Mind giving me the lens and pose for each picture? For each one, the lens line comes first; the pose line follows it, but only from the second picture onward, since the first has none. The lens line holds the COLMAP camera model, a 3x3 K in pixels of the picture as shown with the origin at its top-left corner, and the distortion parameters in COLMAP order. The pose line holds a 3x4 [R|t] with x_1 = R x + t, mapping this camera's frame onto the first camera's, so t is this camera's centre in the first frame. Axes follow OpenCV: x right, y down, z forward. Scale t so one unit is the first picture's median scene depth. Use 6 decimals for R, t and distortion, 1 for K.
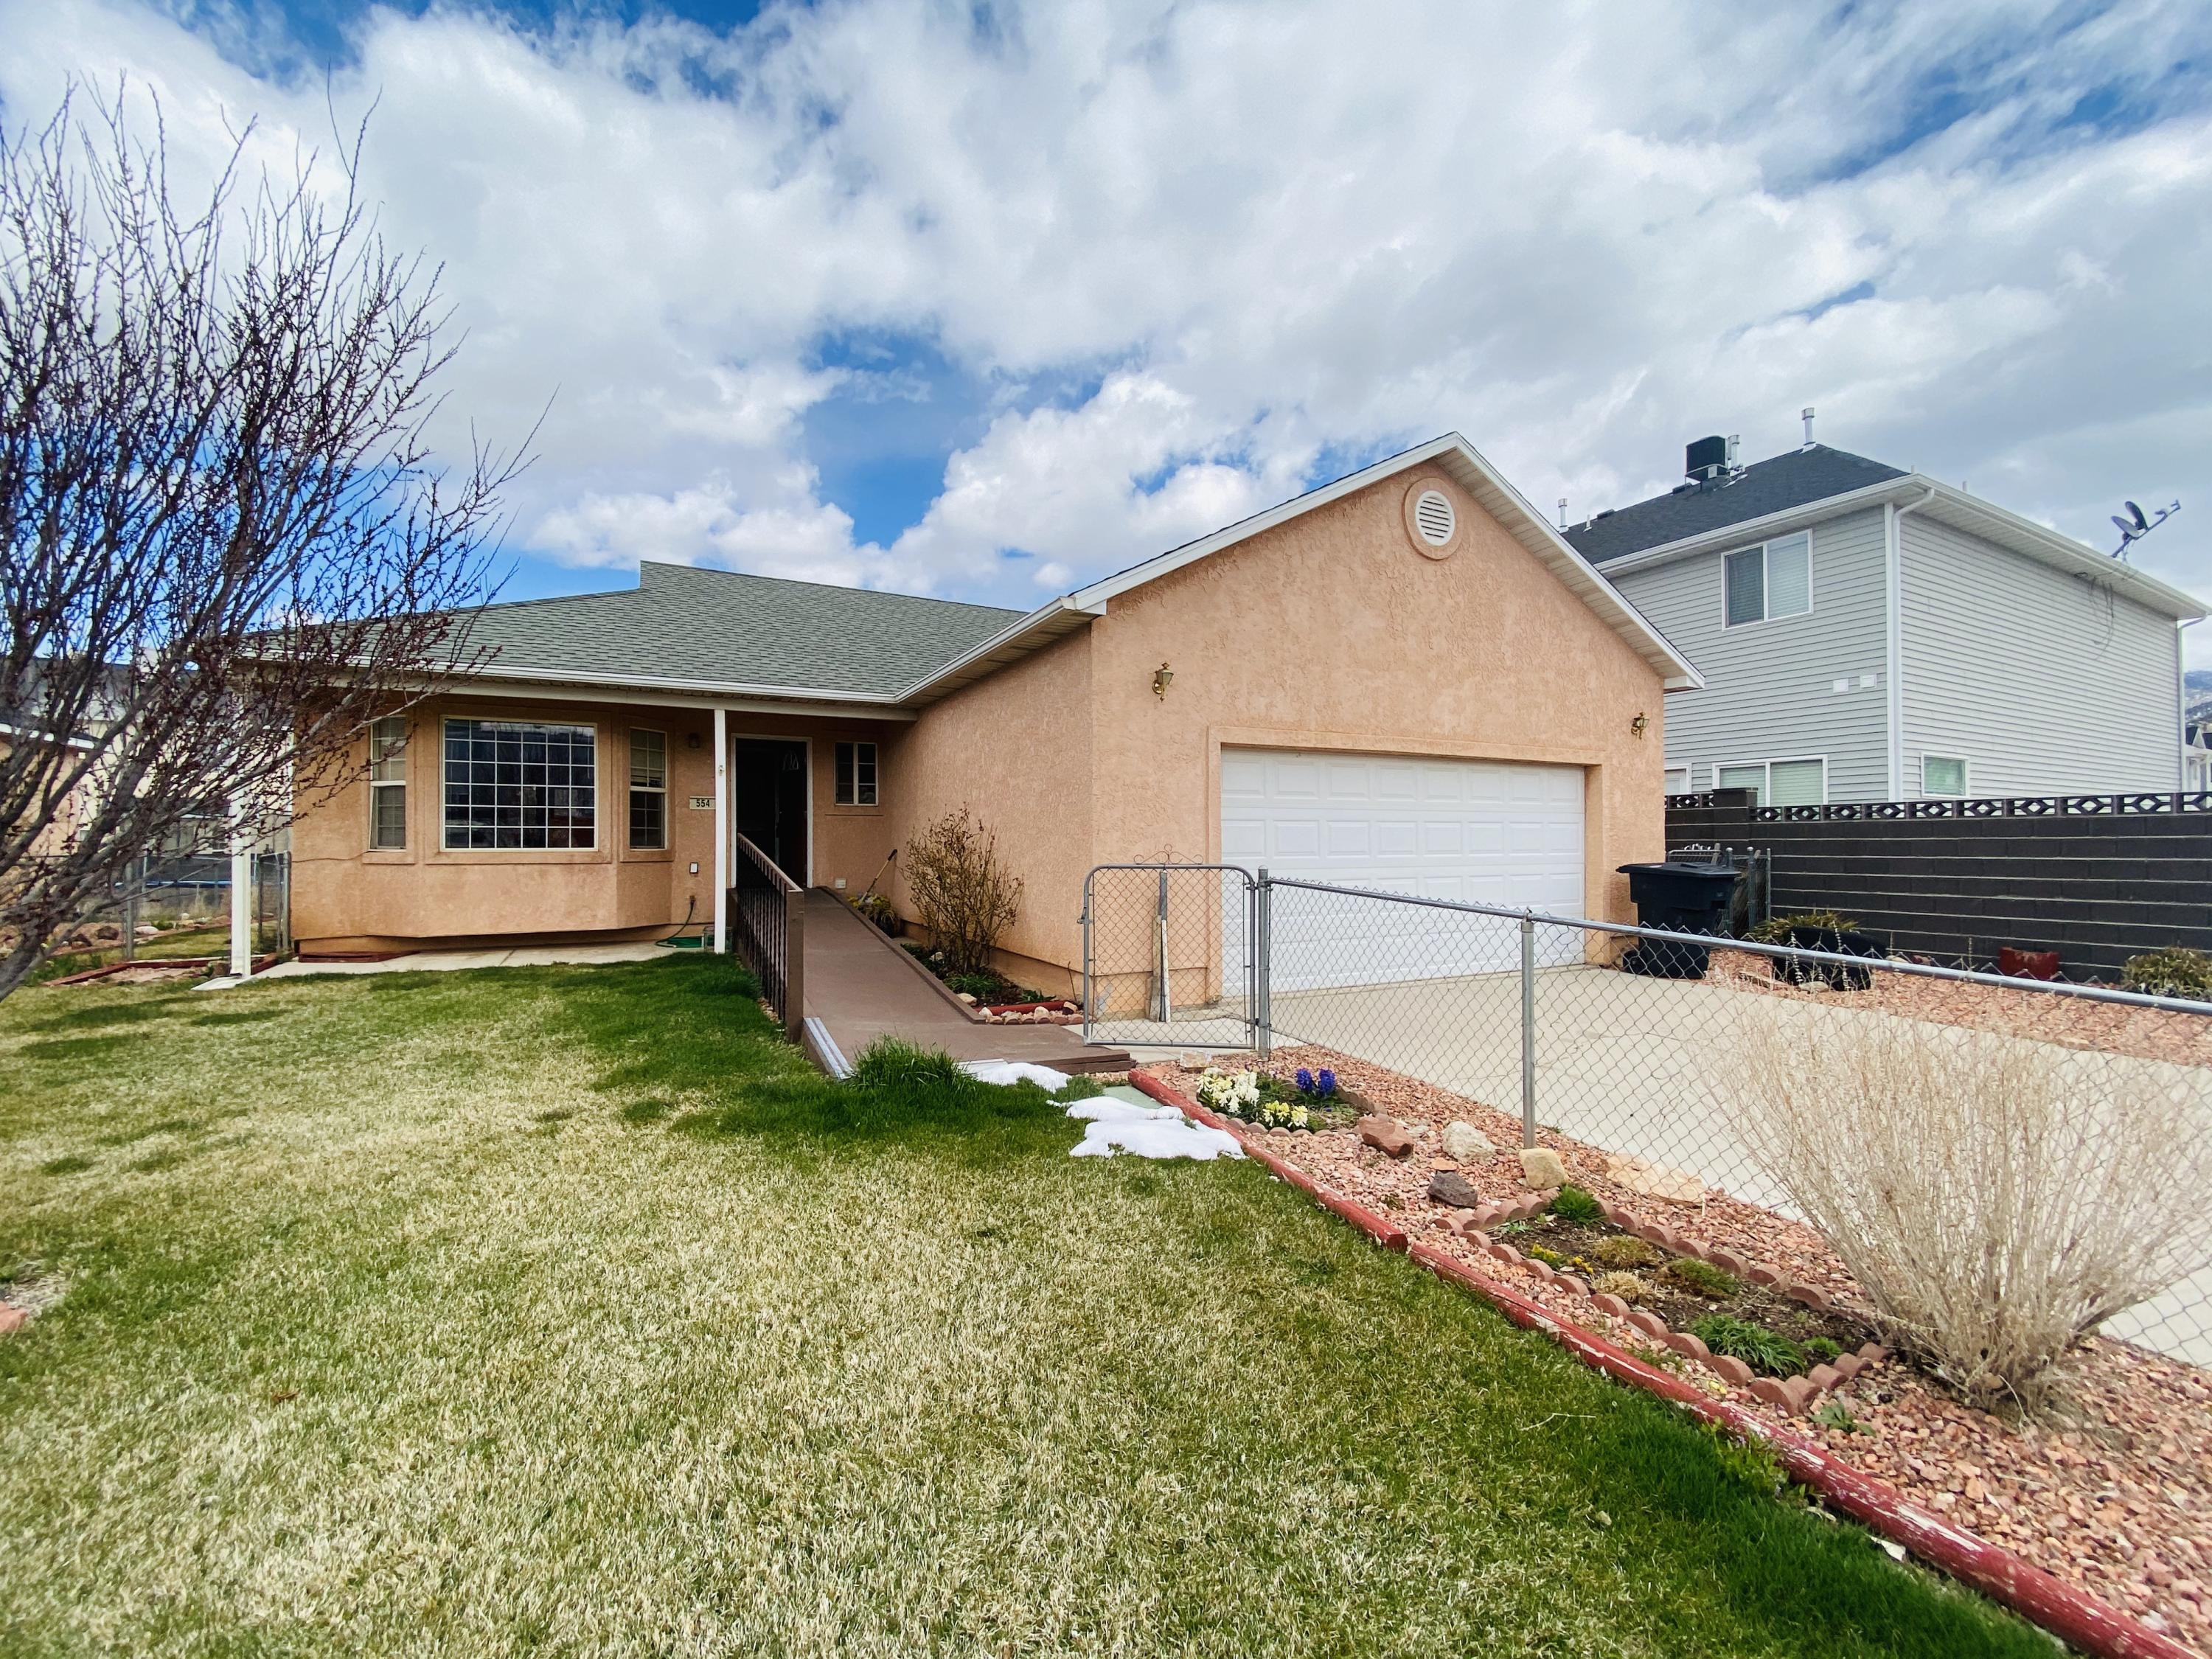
lens RADIAL K [[900.8, 0, 1097.1], [0, 900.8, 836.9], [0, 0, 1]] dist [0.040760, -0.032437]
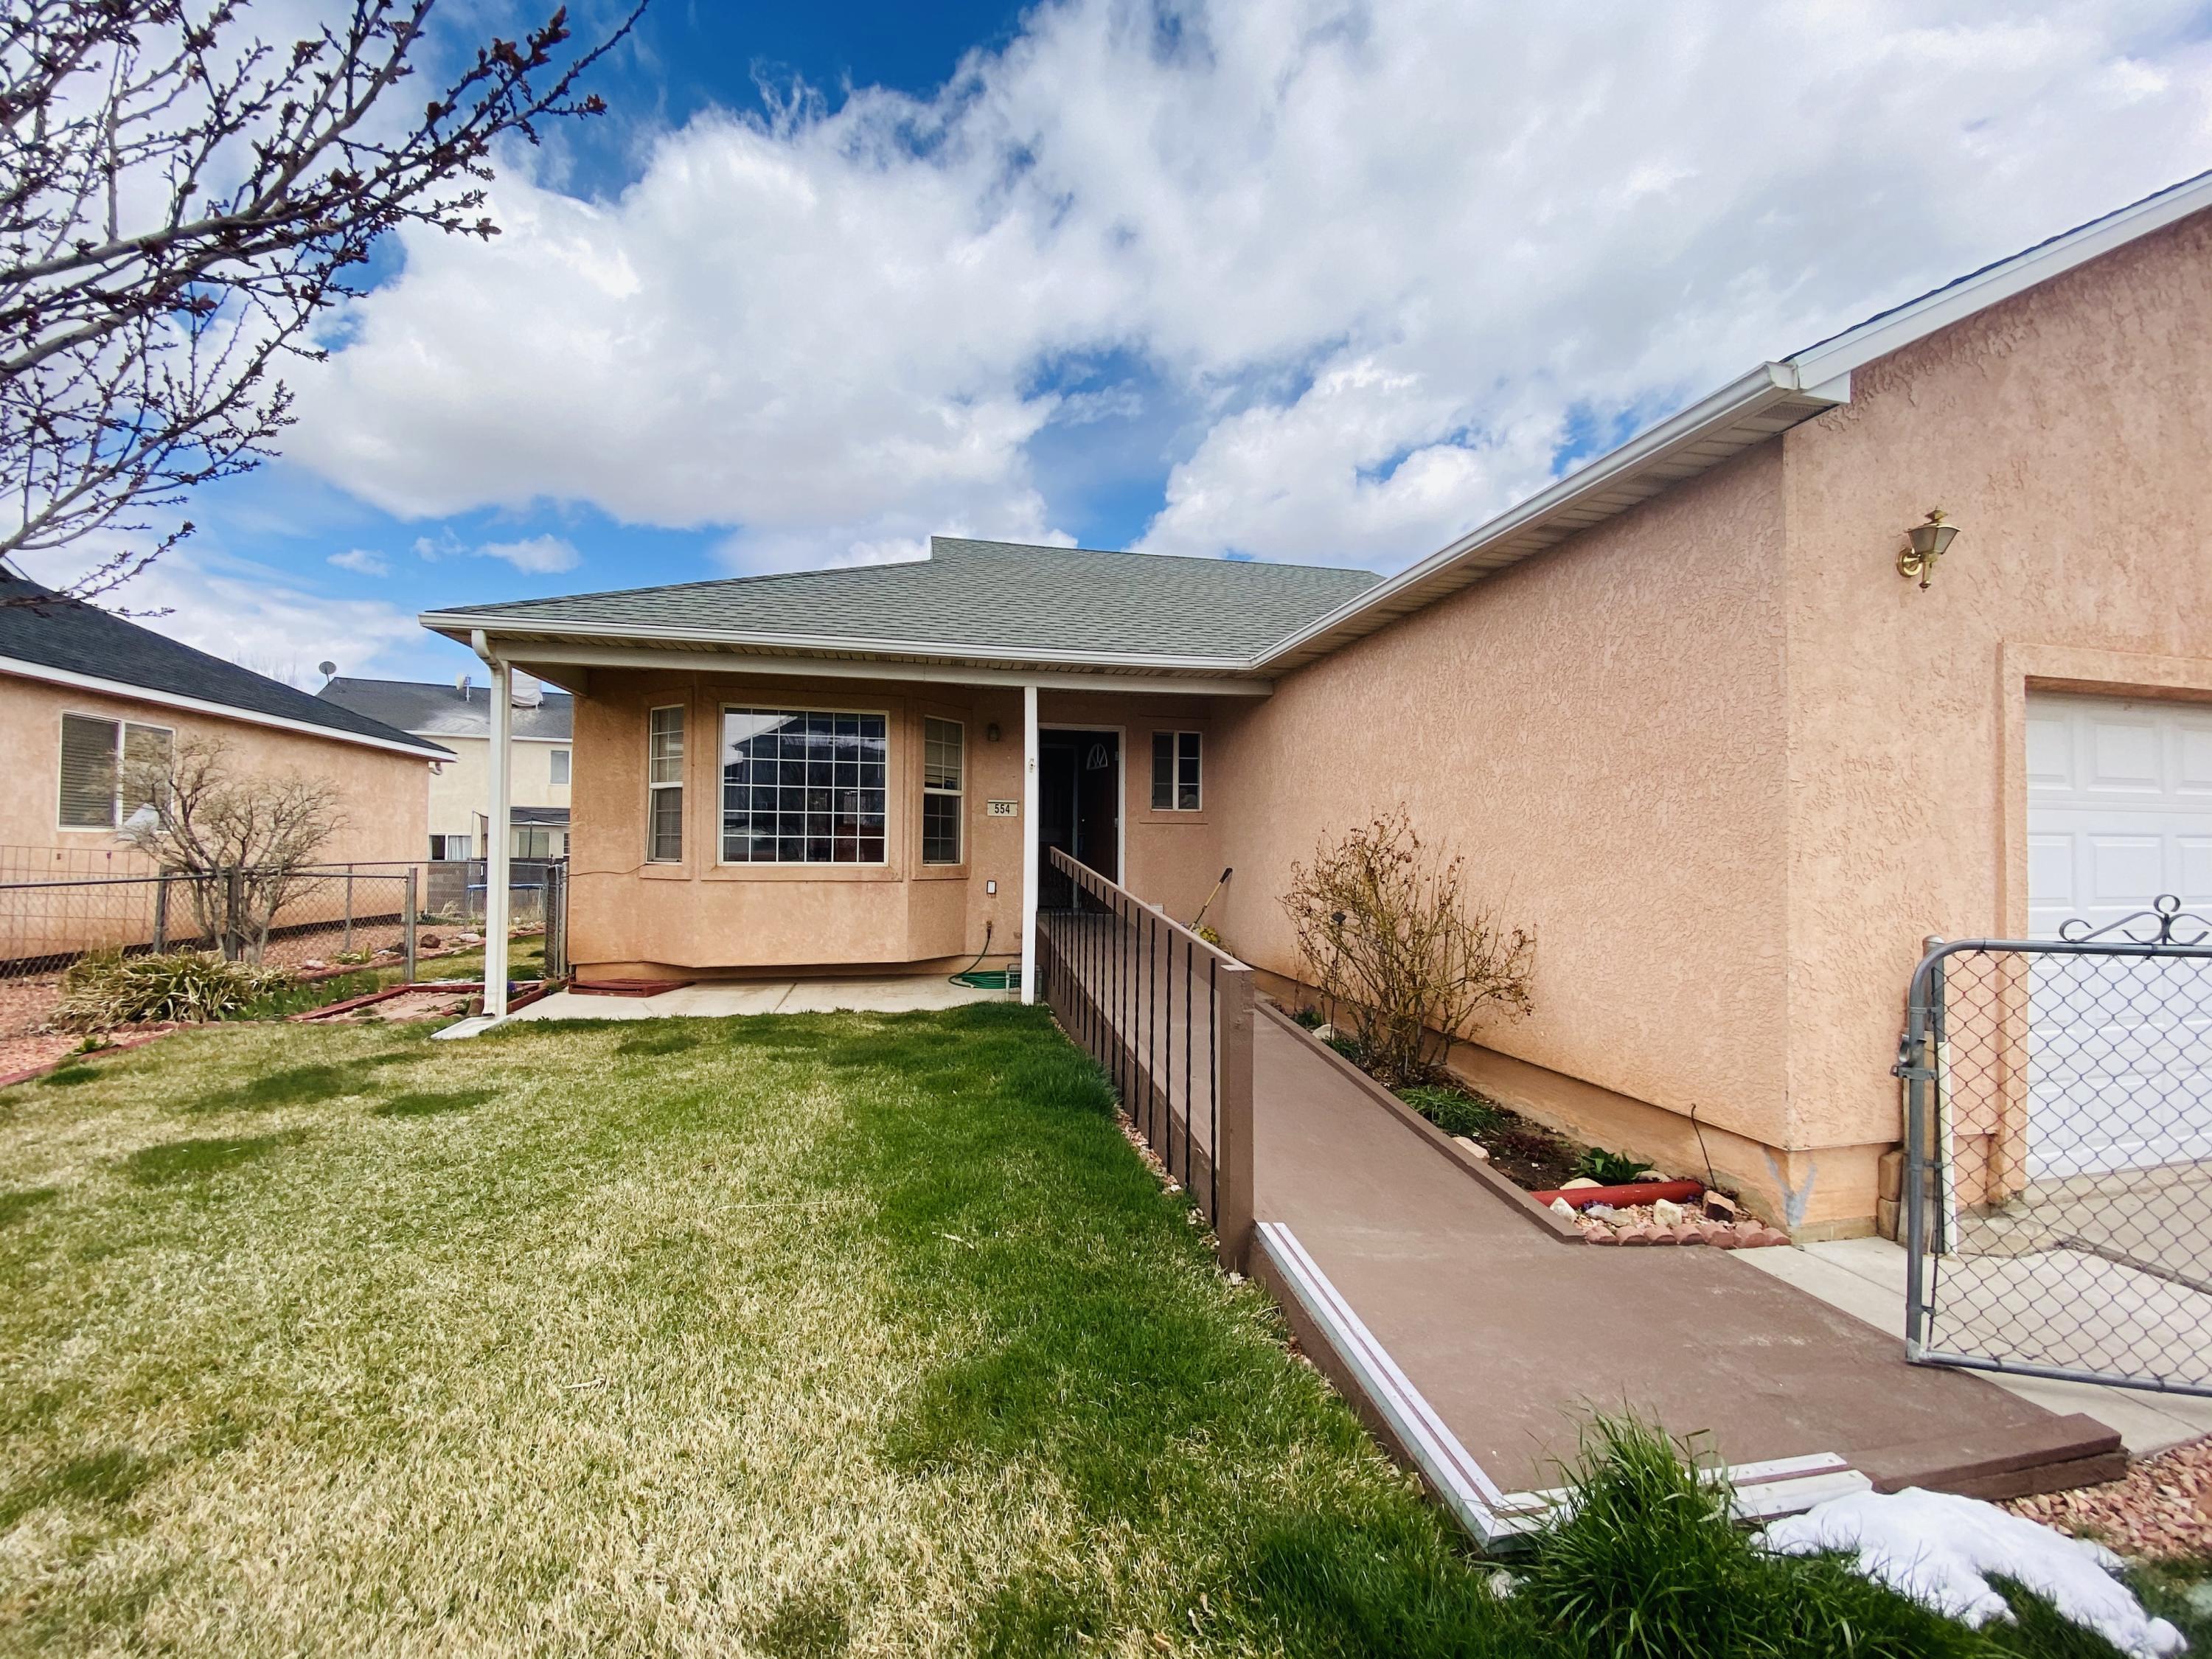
lens RADIAL K [[900.8, 0, 1097.1], [0, 900.8, 836.9], [0, 0, 1]] dist [0.040760, -0.032437]
pose [[0.963379, 0.006109, -0.268075, -0.167904], [-0.008723, 0.999925, -0.008563, -0.006280], [0.268003, 0.010588, 0.963360, 0.299624]]
